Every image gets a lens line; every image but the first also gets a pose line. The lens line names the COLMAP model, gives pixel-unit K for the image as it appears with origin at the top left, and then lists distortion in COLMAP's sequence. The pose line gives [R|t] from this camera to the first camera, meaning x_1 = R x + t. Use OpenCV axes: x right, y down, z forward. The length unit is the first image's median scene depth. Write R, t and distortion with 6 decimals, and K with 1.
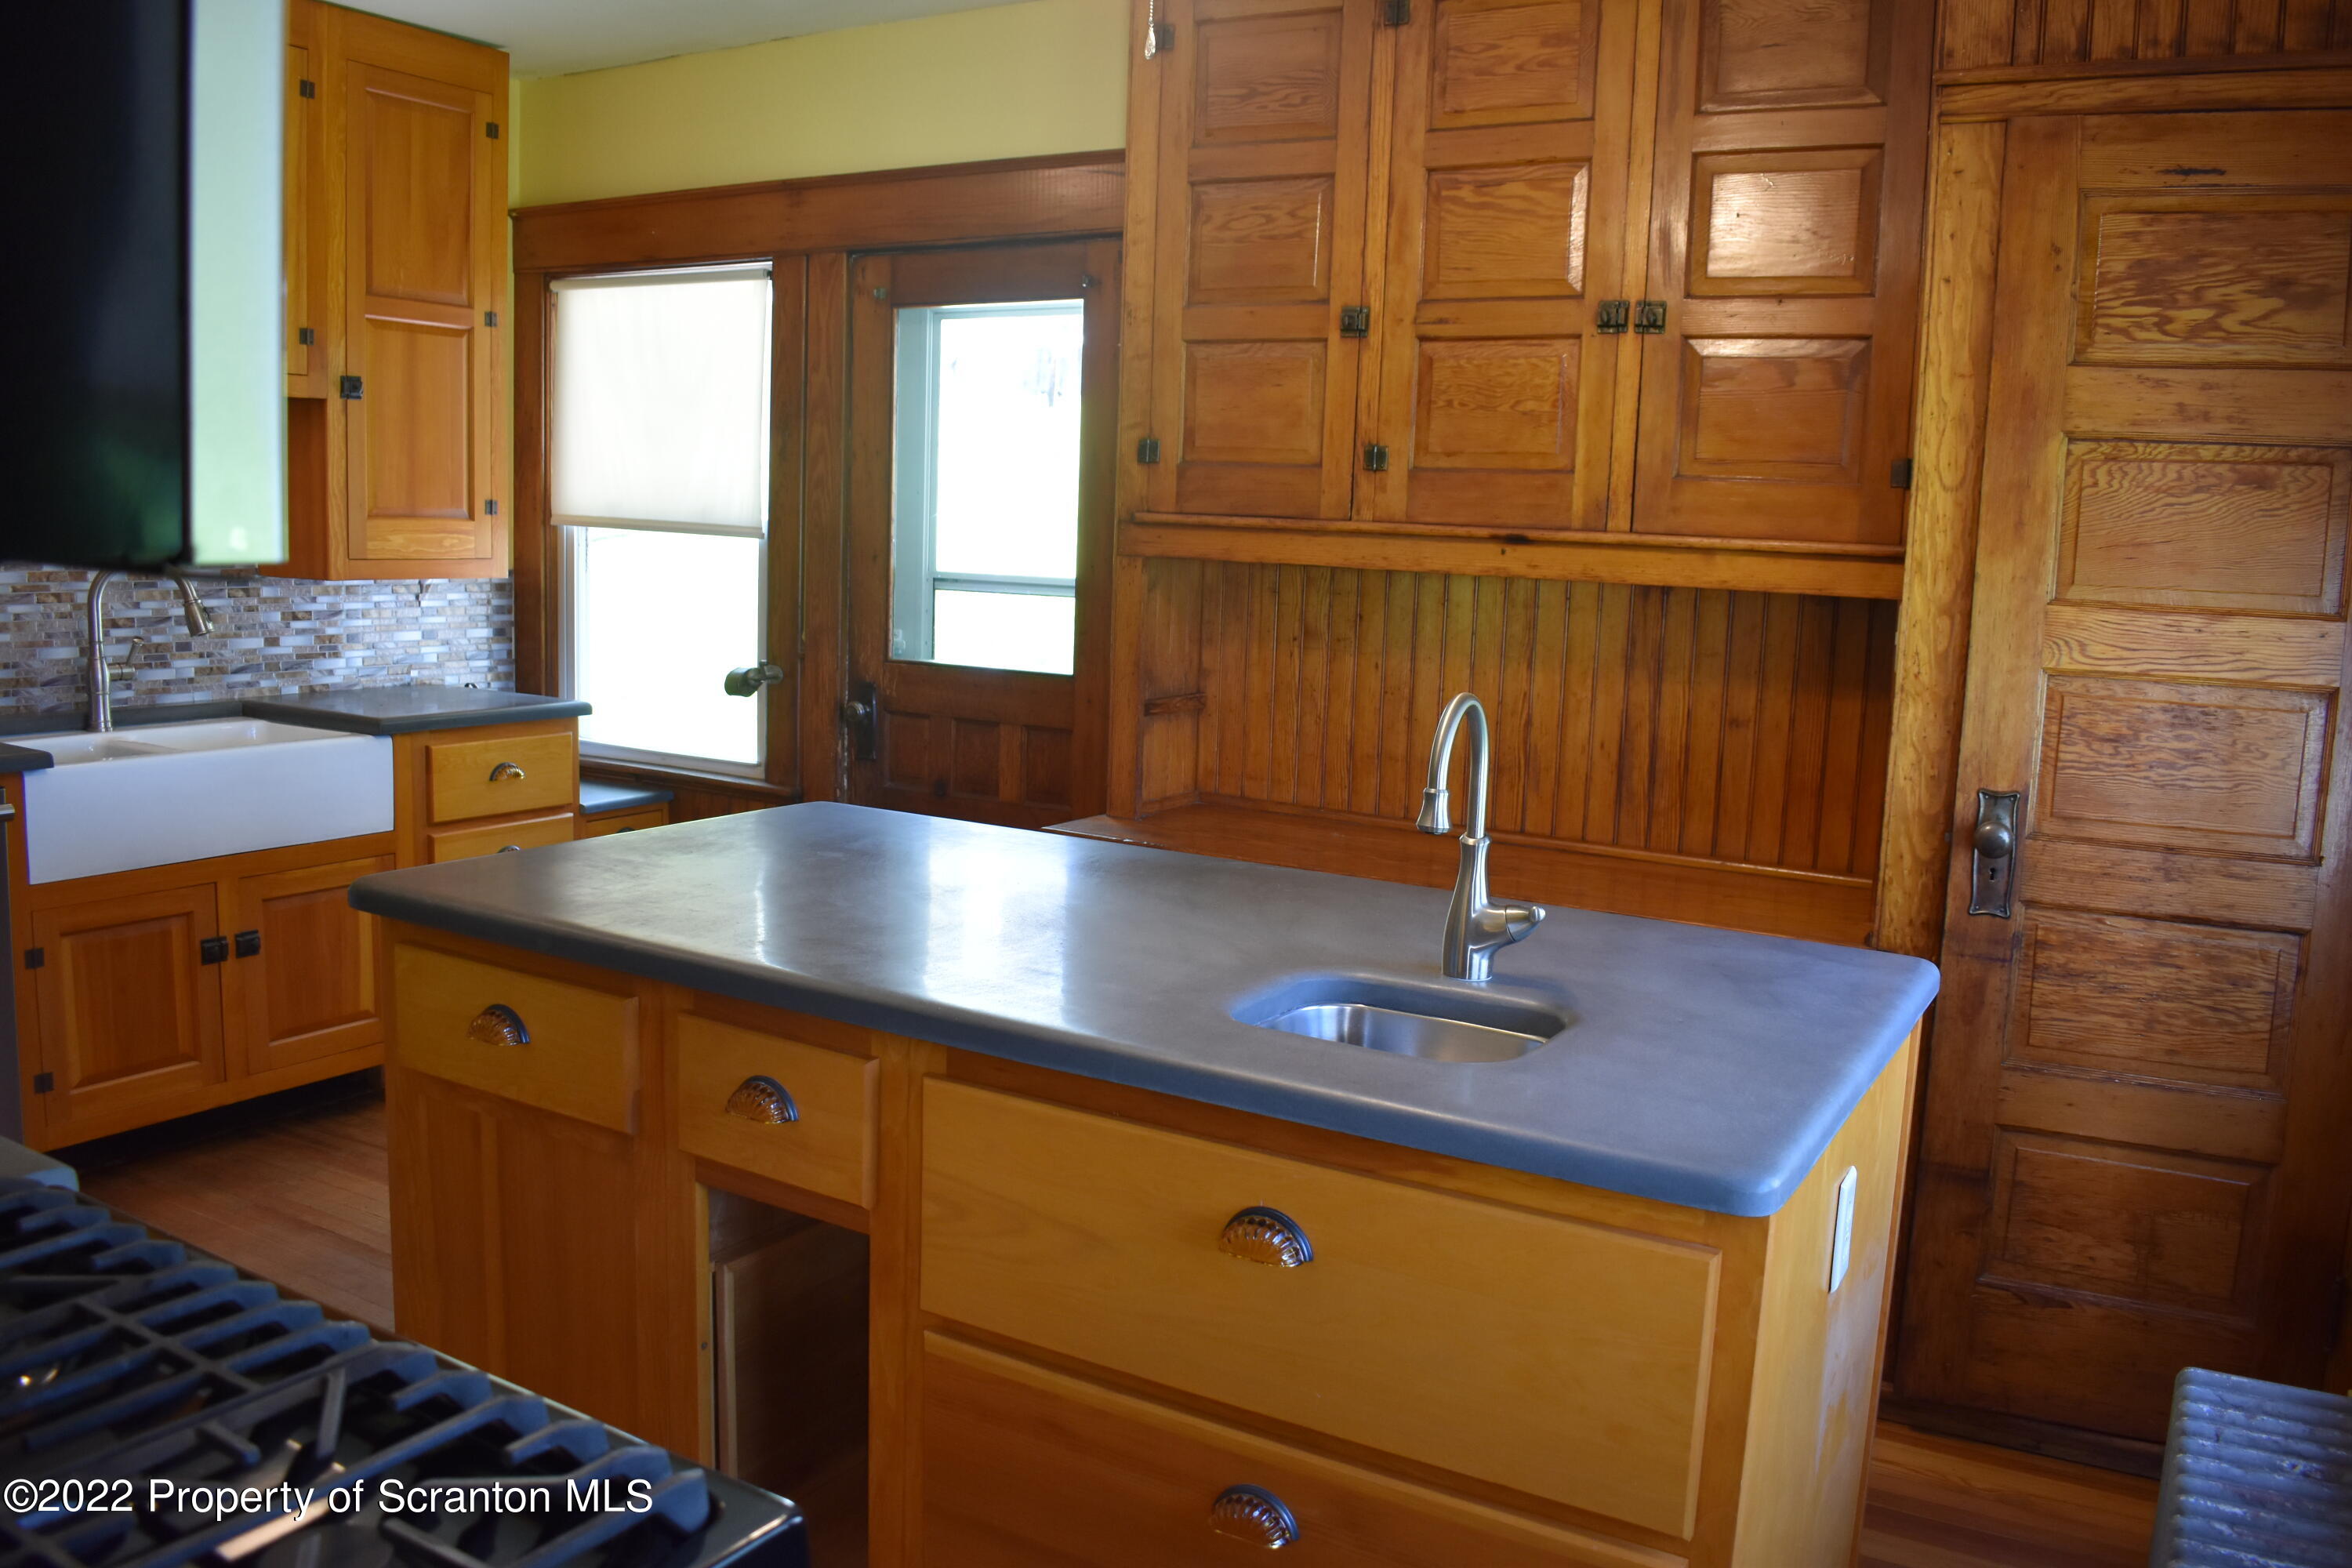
lens RADIAL K [[1830.6, 0, 1193.4], [0, 1830.6, 767.1], [0, 0, 1]] dist [-0.091074, 0.009396]
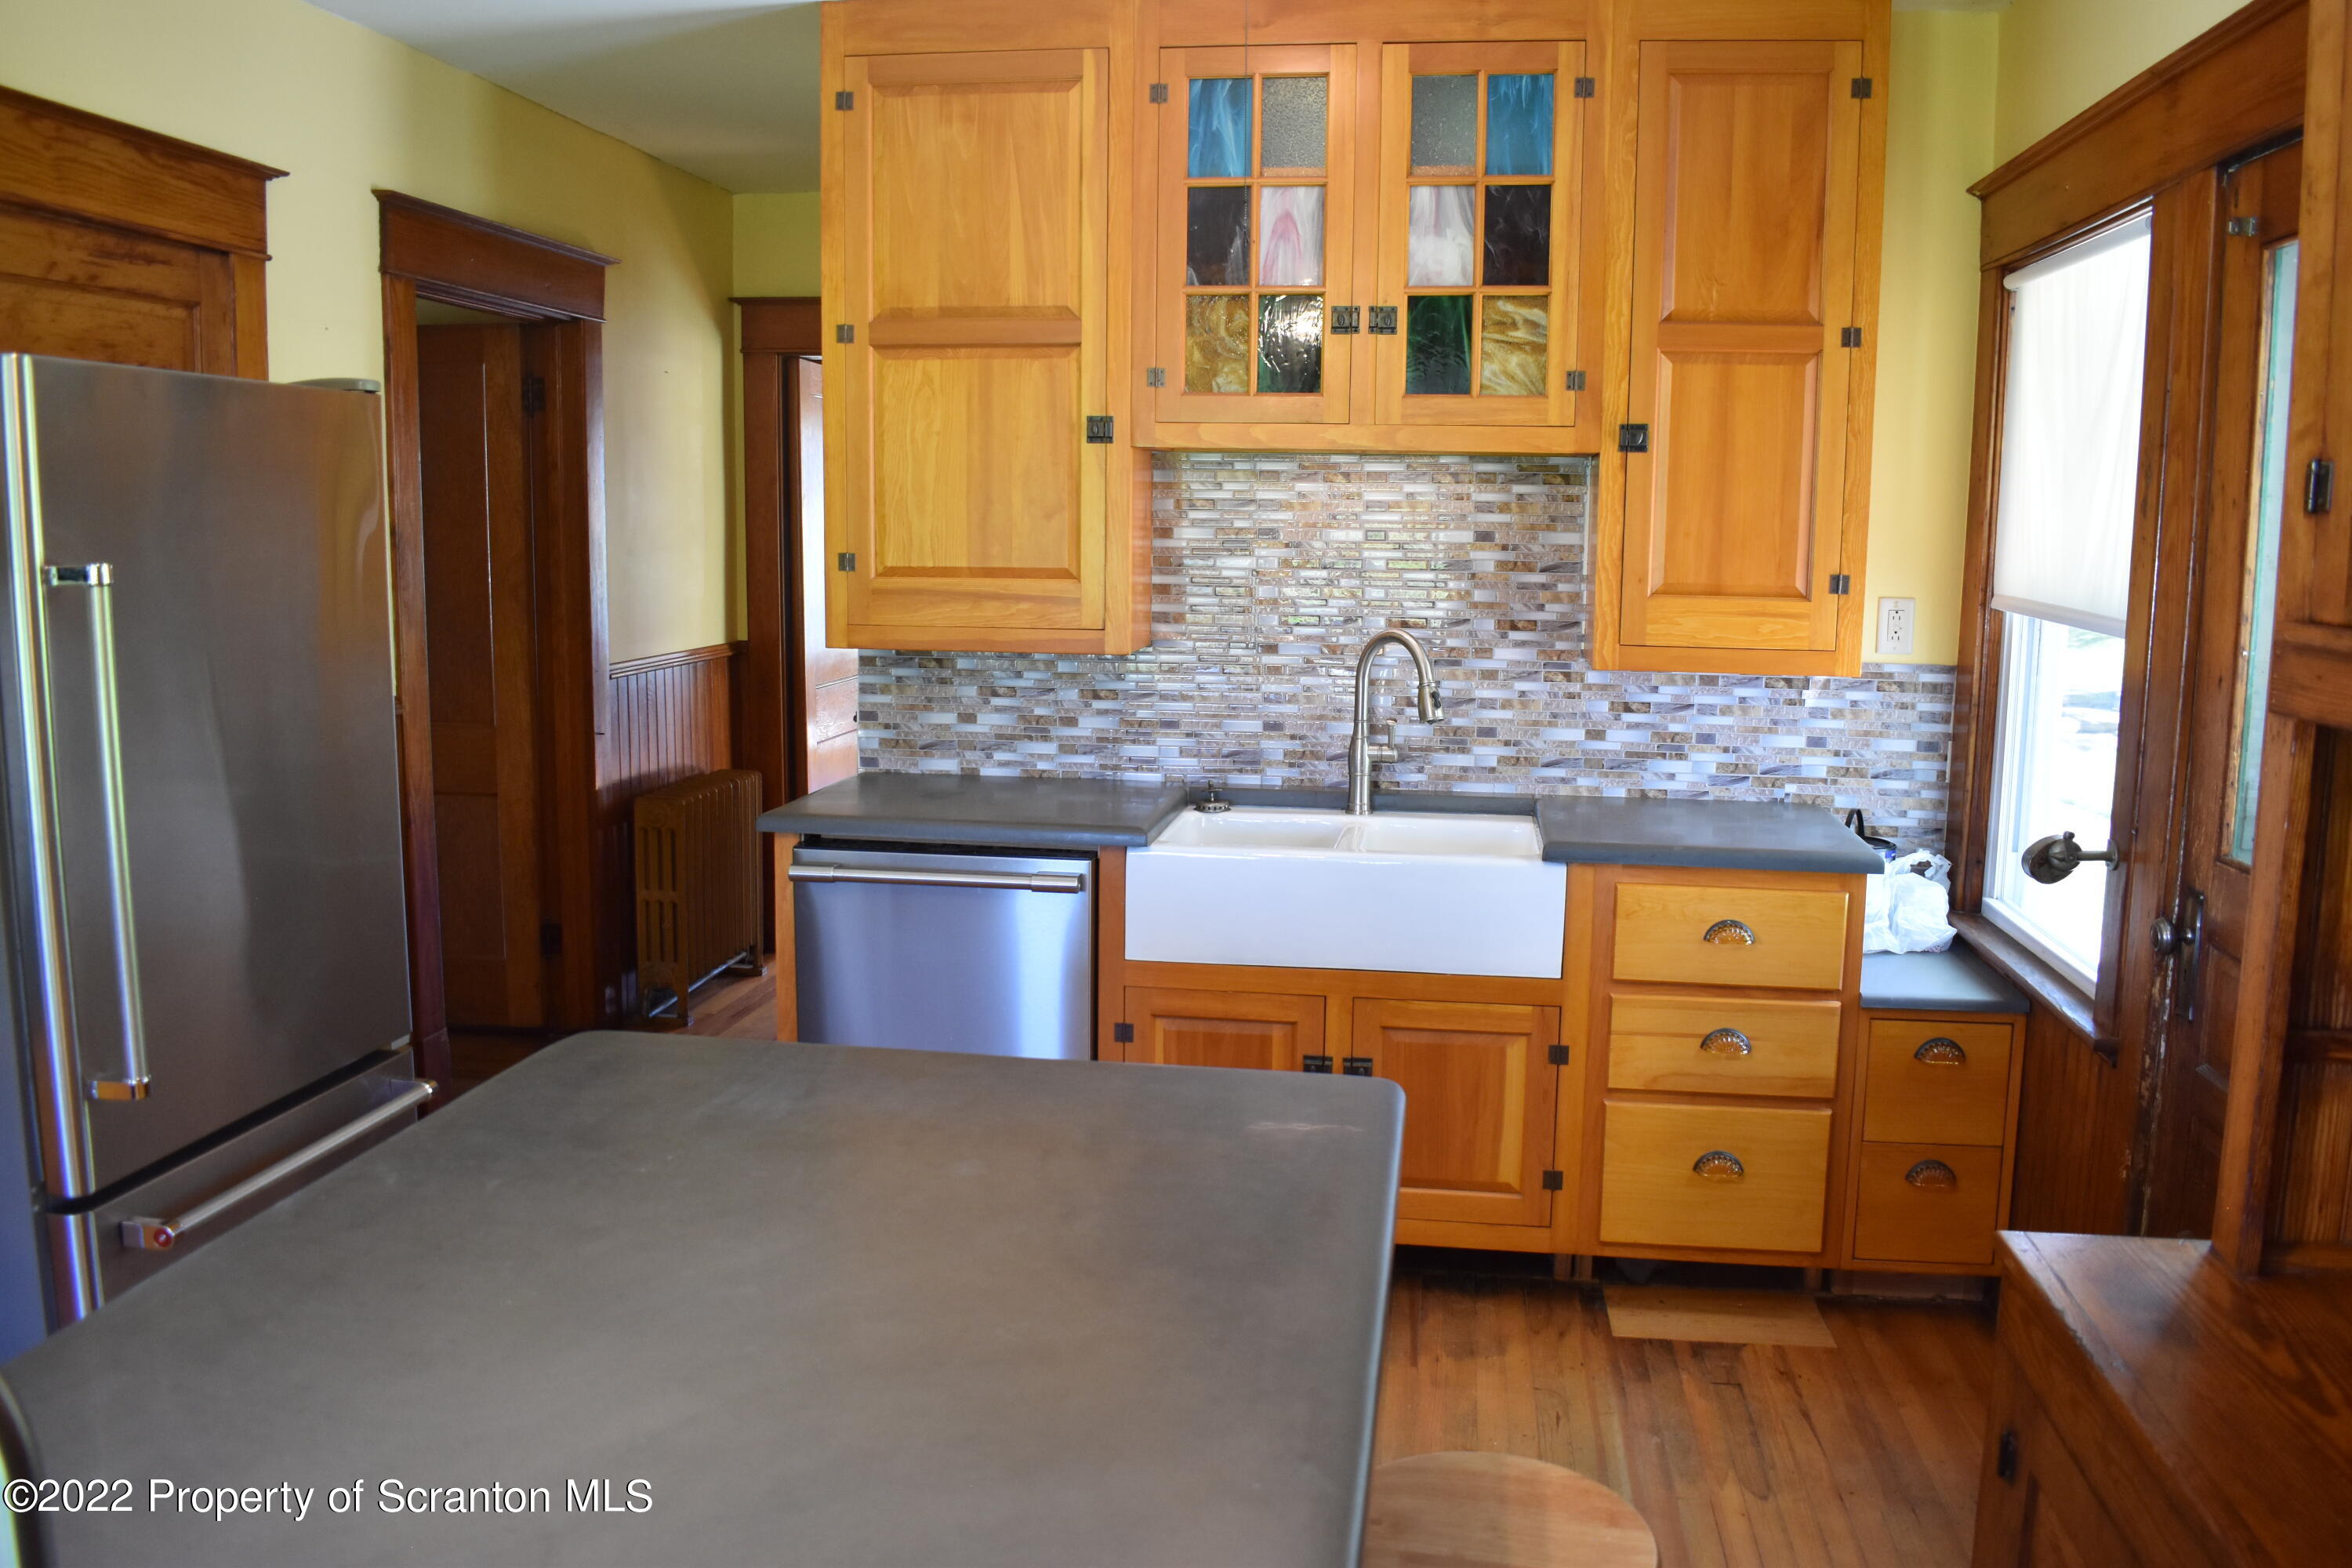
lens RADIAL K [[1830.6, 0, 1193.4], [0, 1830.6, 767.1], [0, 0, 1]] dist [-0.091074, 0.009396]
pose [[0.377047, 0.095589, -0.921248, 0.230018], [-0.124314, 0.990883, 0.051935, -0.077231], [0.917814, 0.094942, 0.385492, 0.487129]]
